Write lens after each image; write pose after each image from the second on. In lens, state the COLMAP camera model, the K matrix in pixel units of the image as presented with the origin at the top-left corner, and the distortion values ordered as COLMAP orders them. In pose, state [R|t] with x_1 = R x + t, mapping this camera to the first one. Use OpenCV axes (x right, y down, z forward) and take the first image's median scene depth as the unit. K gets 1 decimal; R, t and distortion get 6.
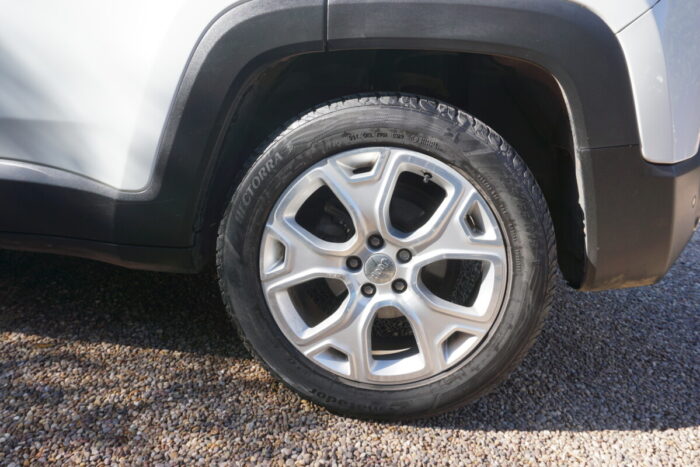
lens RADIAL K [[567.4, 0, 352.1], [0, 567.4, 234.3], [0, 0, 1]] dist [0.002548, 0.004754]
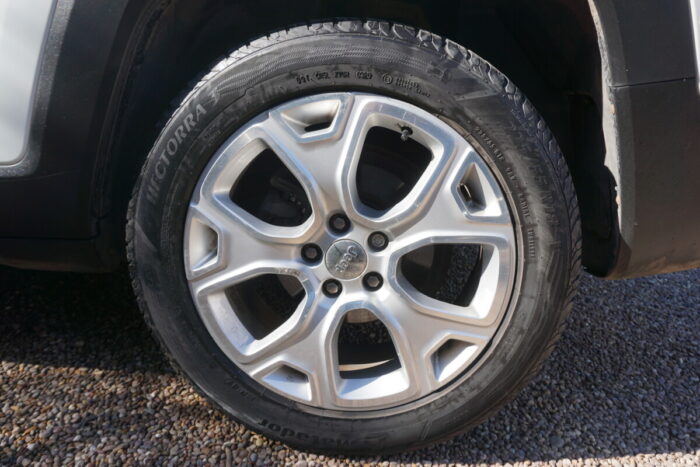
lens RADIAL K [[581.8, 0, 350.0], [0, 581.8, 233.5], [0, 0, 1]] dist [-0.007730, 0.003540]
pose [[0.998942, -0.029686, 0.035110, 0.027893], [0.028830, 0.999281, 0.024630, 0.007637], [-0.035815, -0.023592, 0.999080, 0.231696]]
